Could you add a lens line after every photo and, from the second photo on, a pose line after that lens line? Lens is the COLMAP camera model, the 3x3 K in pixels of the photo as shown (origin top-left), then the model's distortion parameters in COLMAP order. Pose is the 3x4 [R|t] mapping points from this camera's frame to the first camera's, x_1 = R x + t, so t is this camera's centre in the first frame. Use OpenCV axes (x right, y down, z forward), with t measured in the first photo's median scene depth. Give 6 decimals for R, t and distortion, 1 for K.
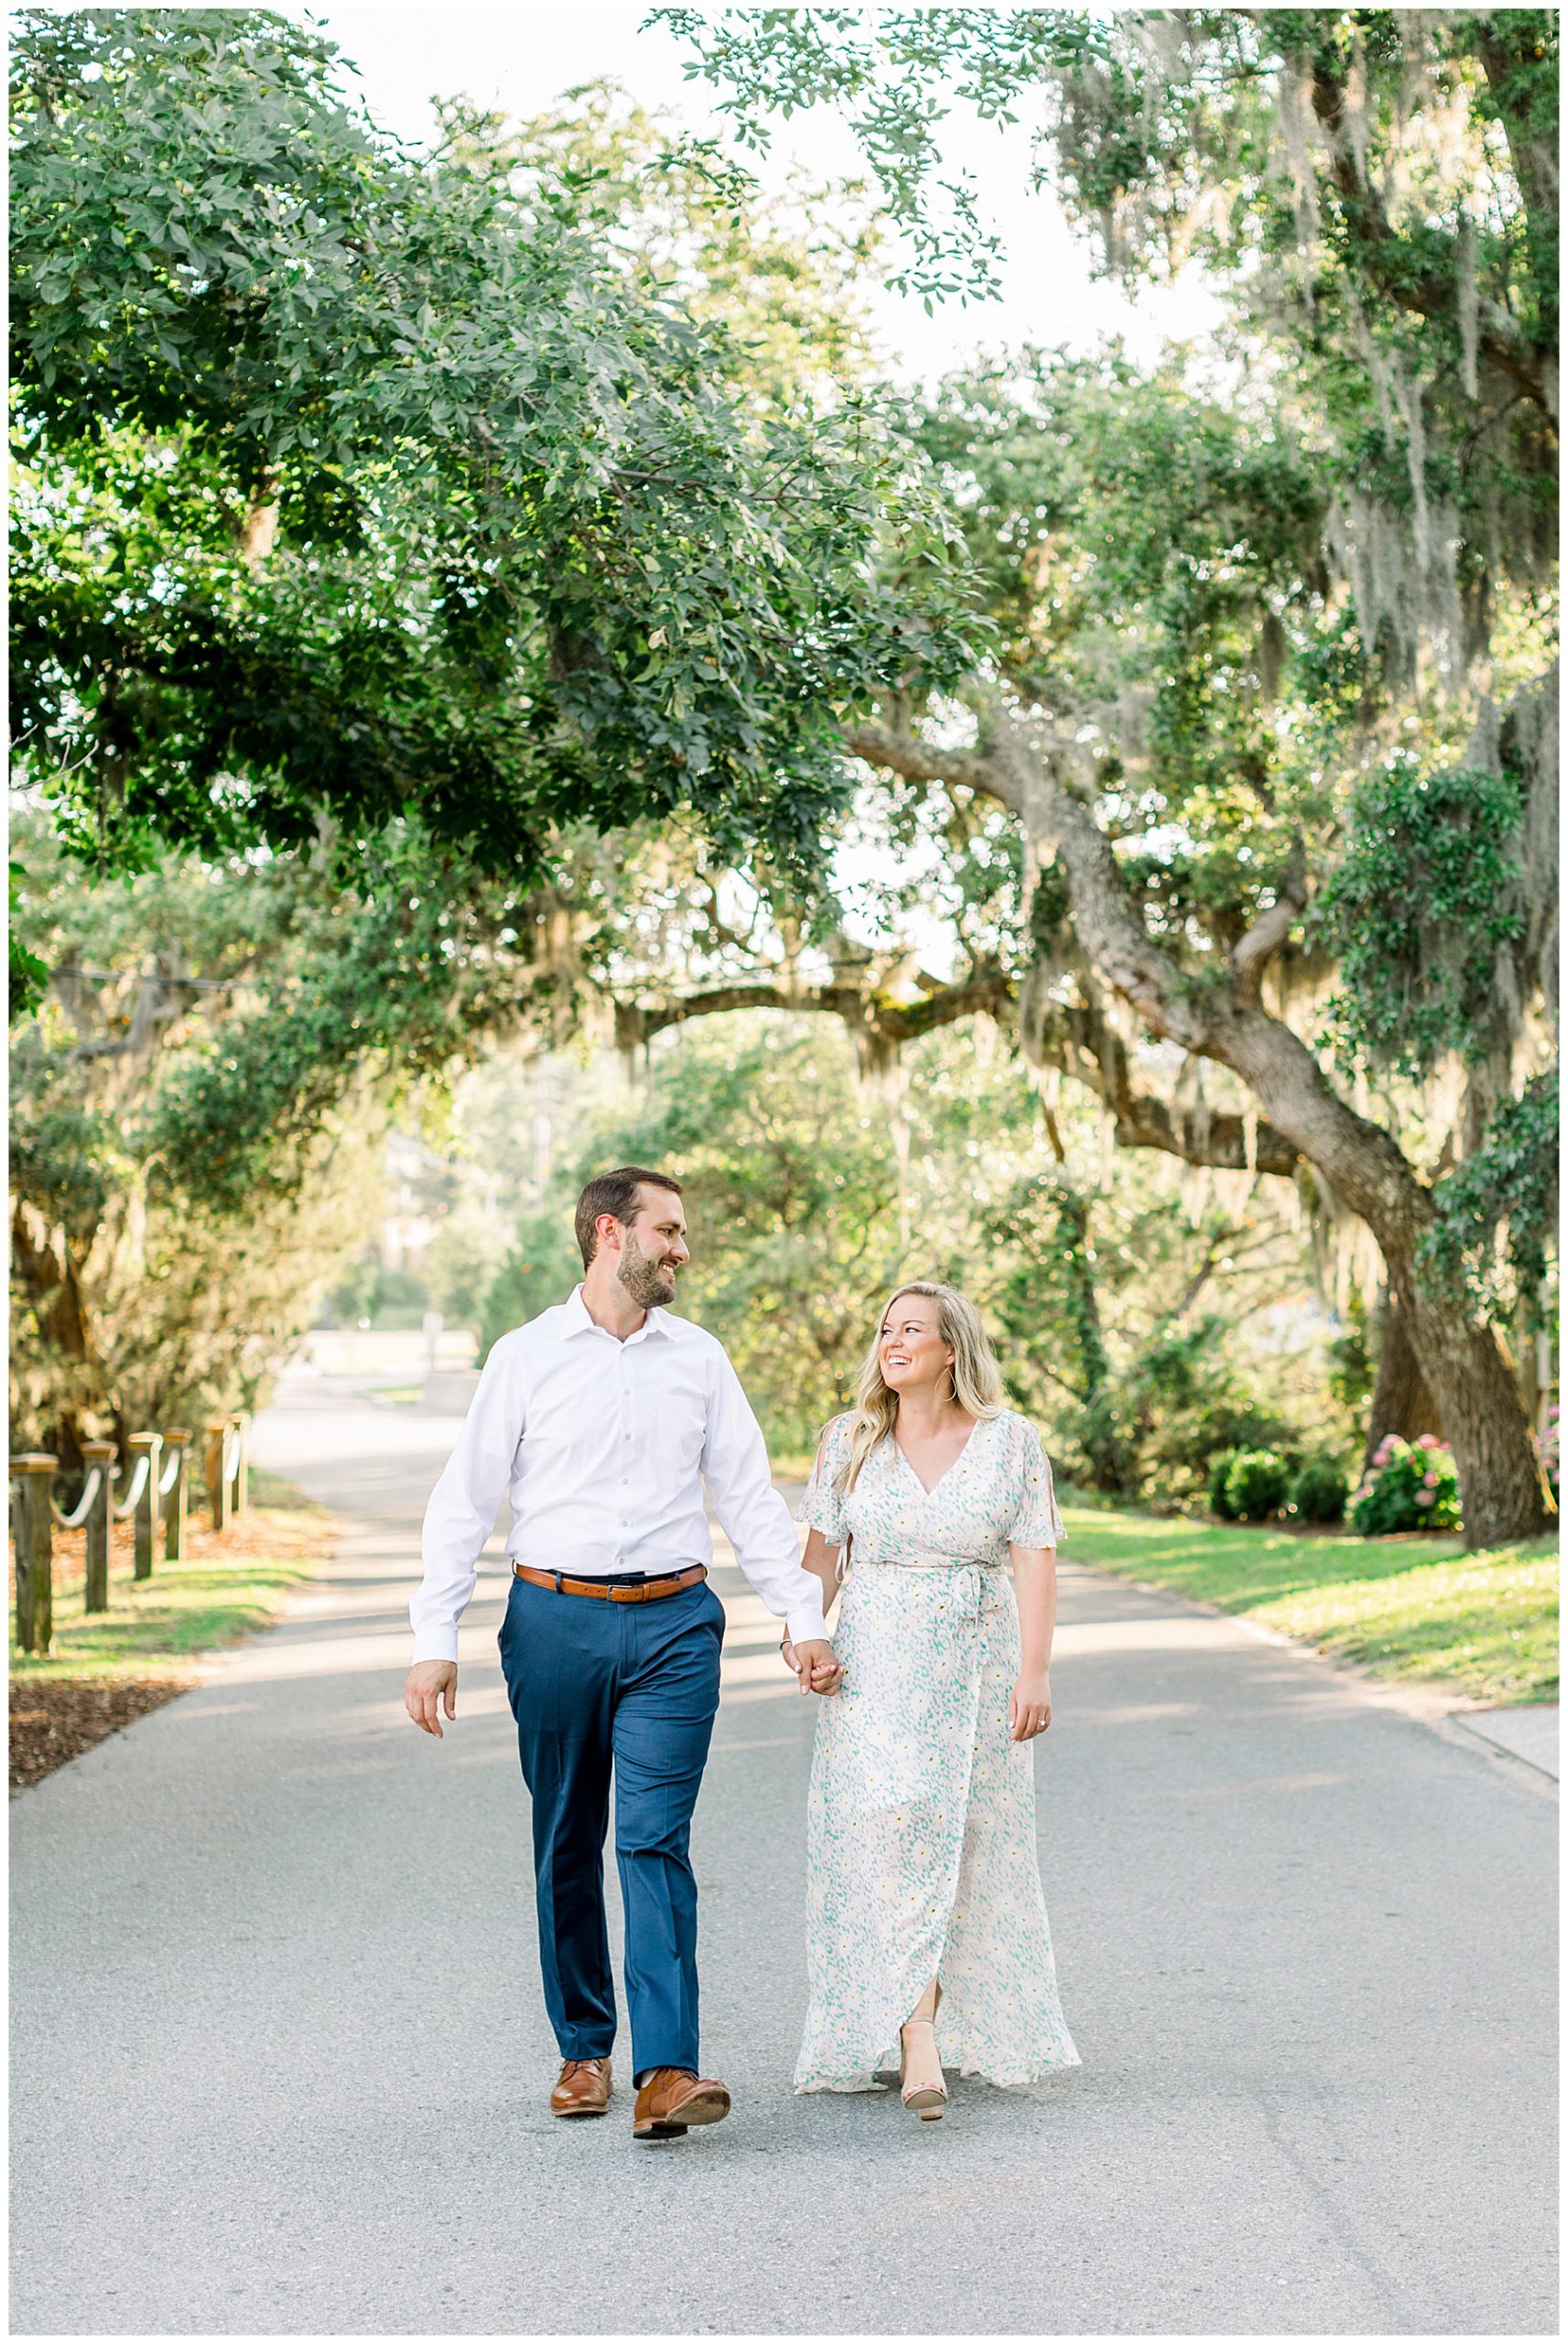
lens RADIAL K [[3353.8, 0, 891.4], [0, 3353.8, 1232.4], [0, 0, 1]] dist [0.010738, 0.000457]
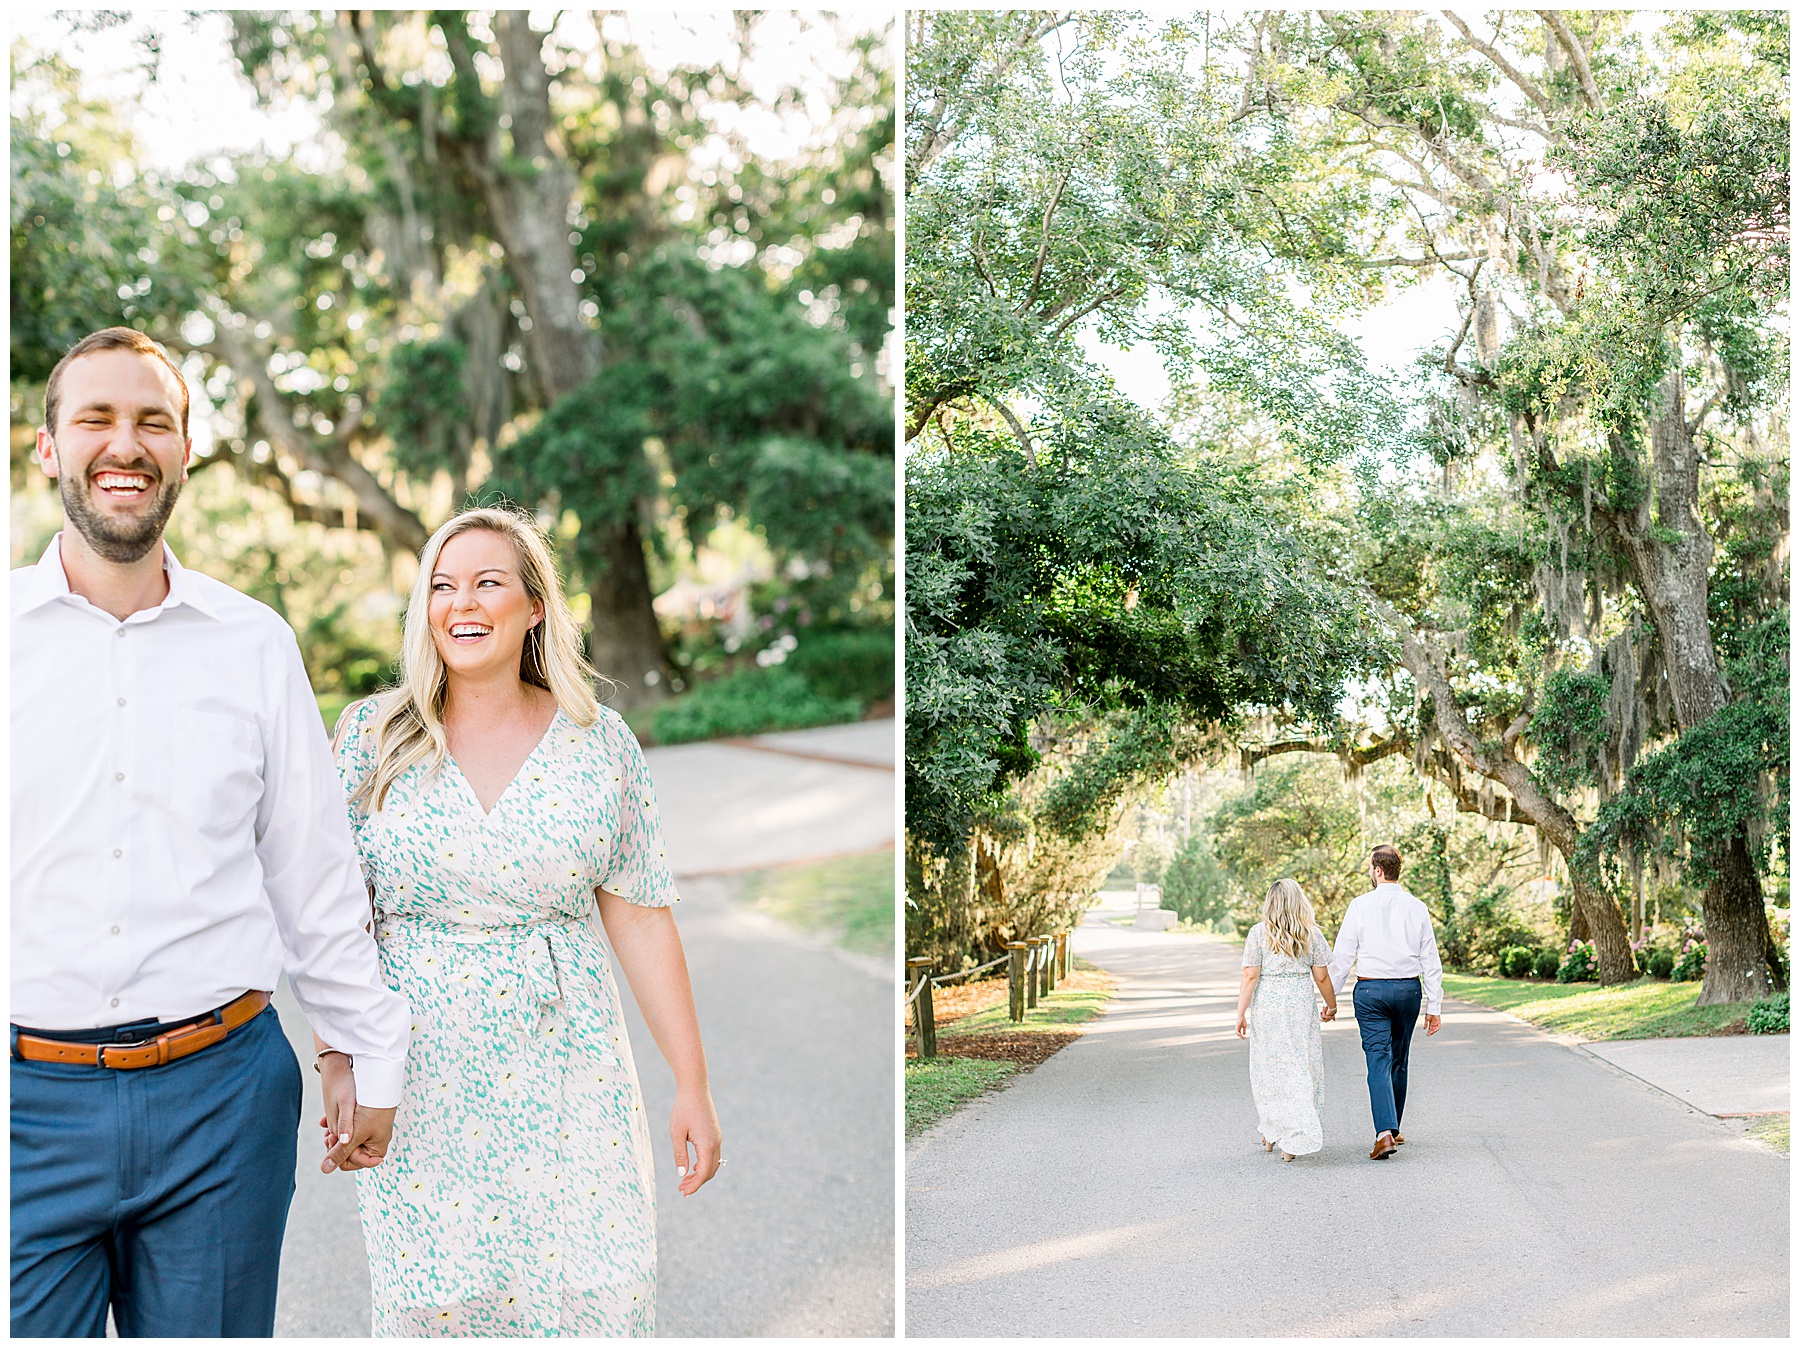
lens RADIAL K [[2371.0, 0, 1340.2], [0, 2371.0, 669.5], [0, 0, 1]] dist [0.022498, 0.023740]
pose [[0.999990, 0.004379, -0.000783, -0.012604], [-0.004419, 0.998098, -0.061491, -0.024009], [0.000513, 0.061494, 0.998107, -0.652739]]
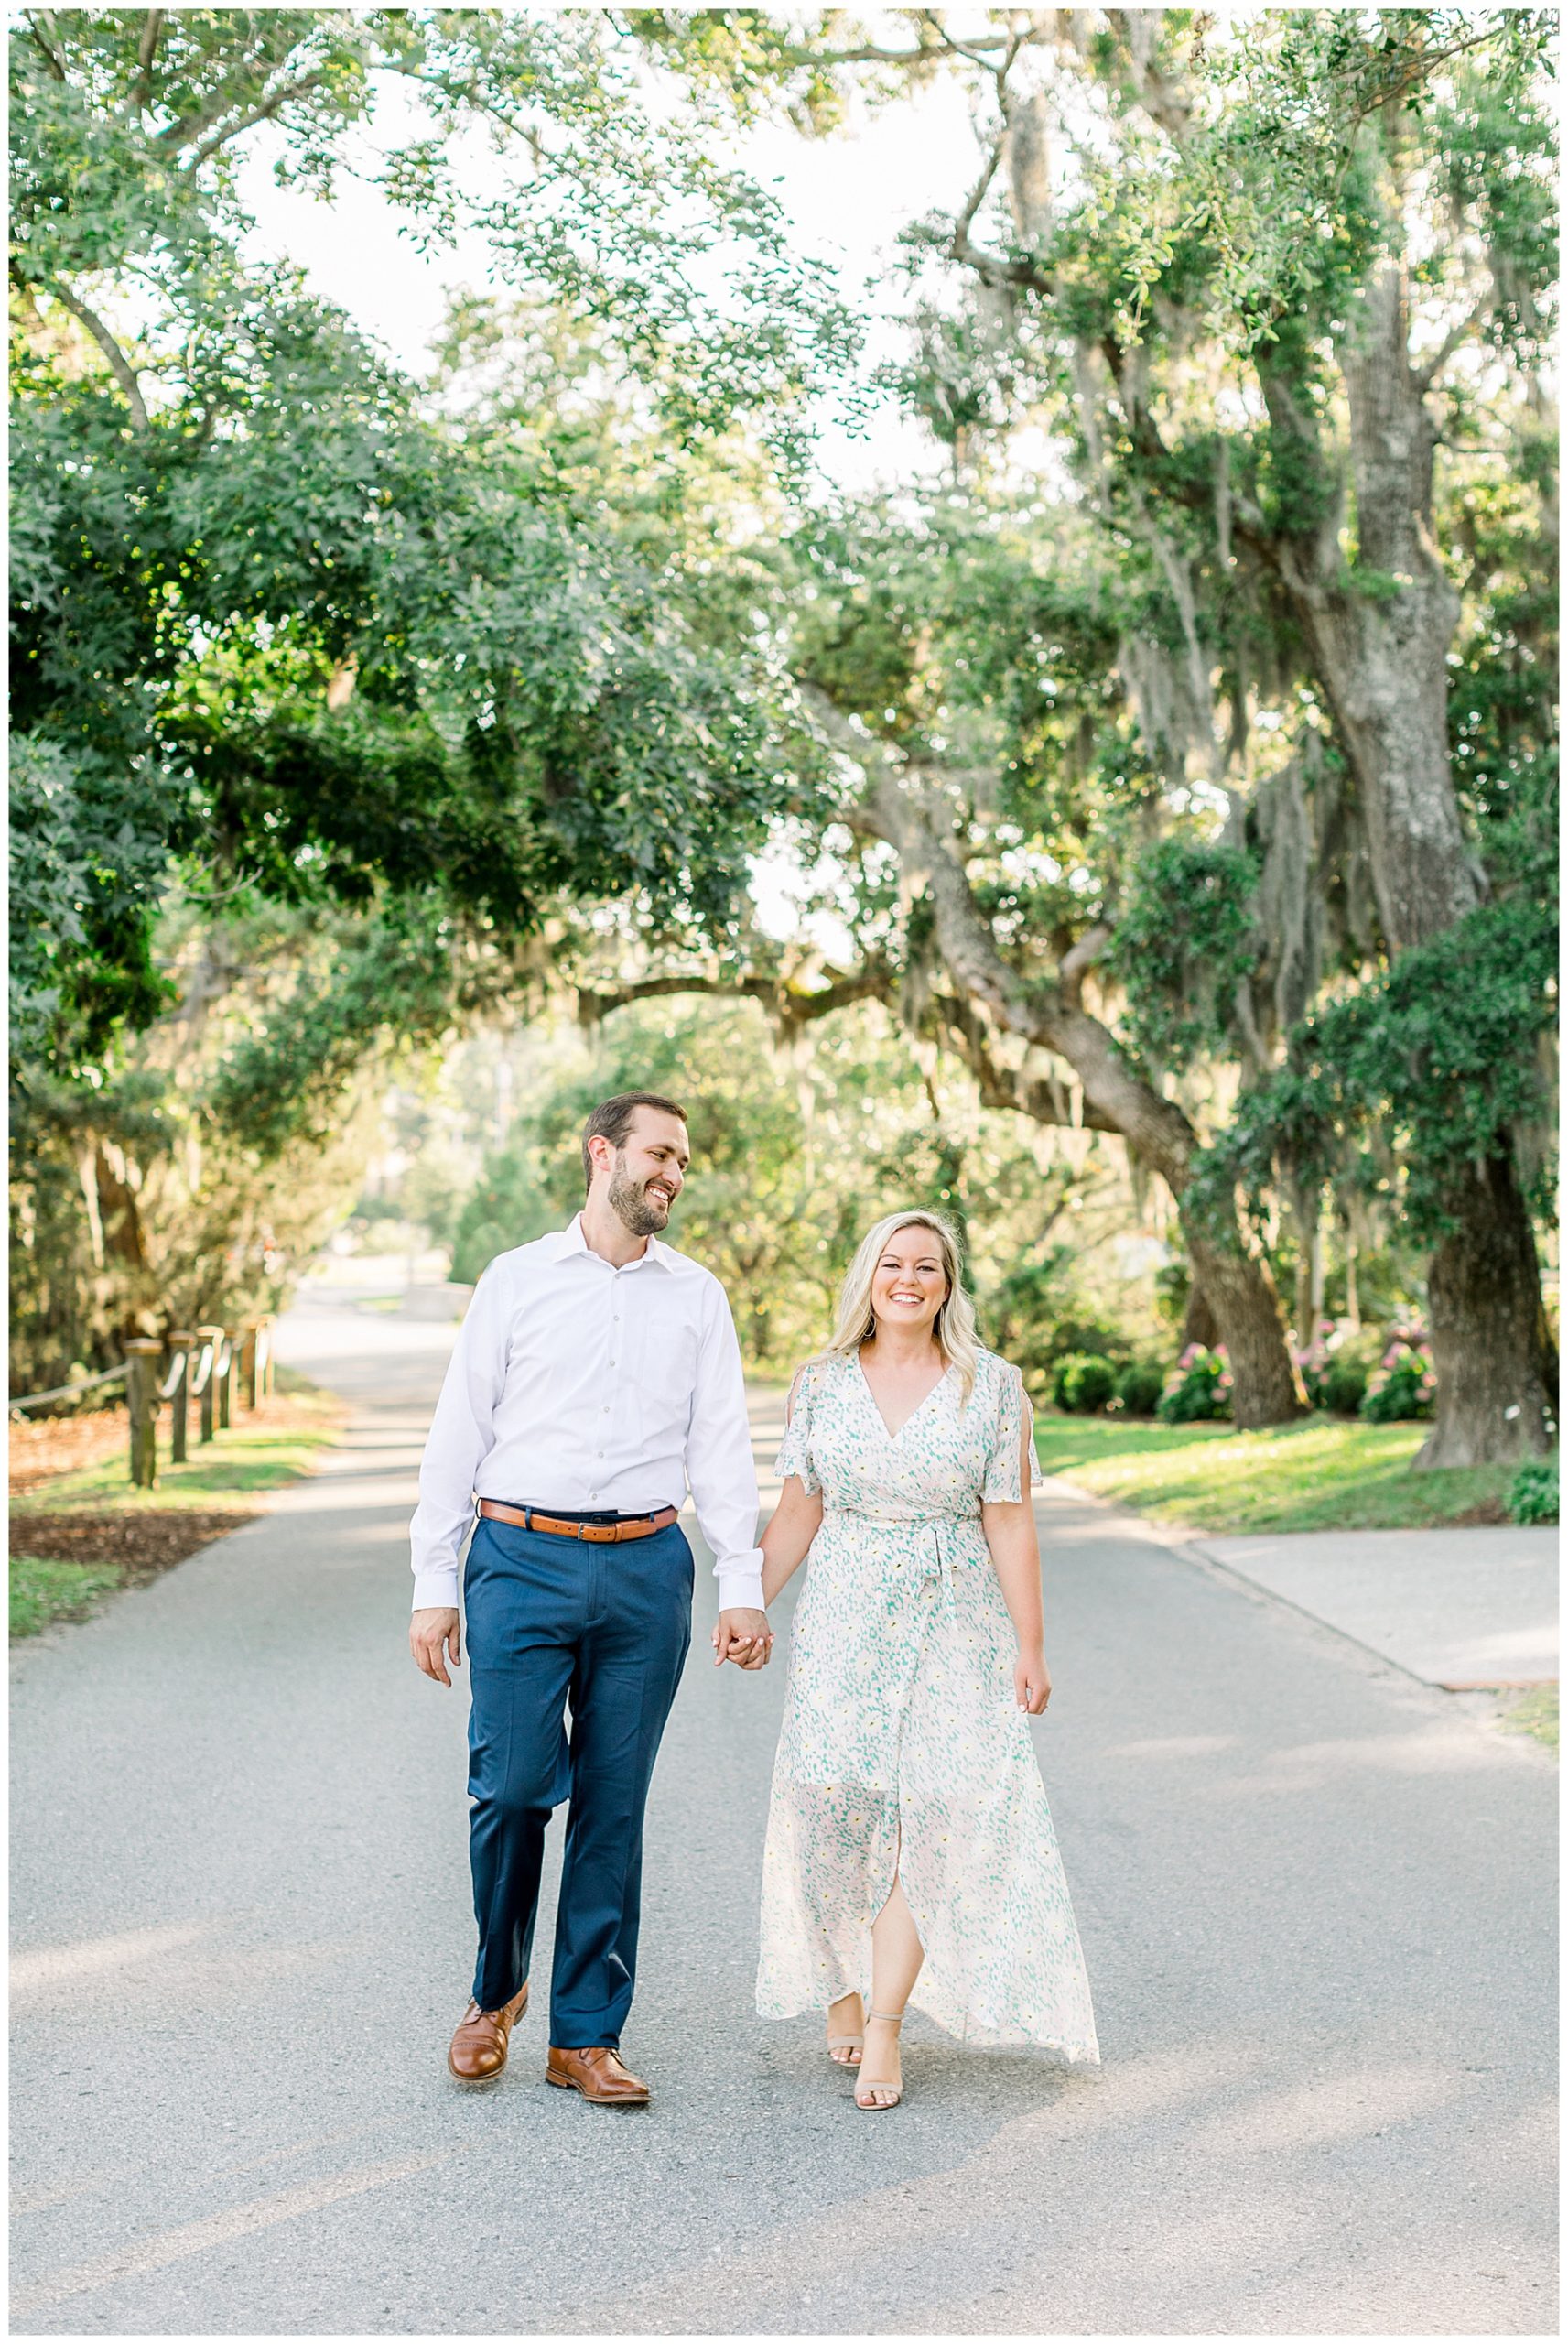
lens RADIAL K [[3879.7, 0, 828.3], [0, 3879.7, 1178.6], [0, 0, 1]] dist [0.004836, 0.083594]
pose [[0.999902, 0.012828, -0.005682, 0.020849], [-0.012763, 0.999855, 0.011288, -0.016157], [0.005826, -0.011214, 0.999920, -0.457430]]
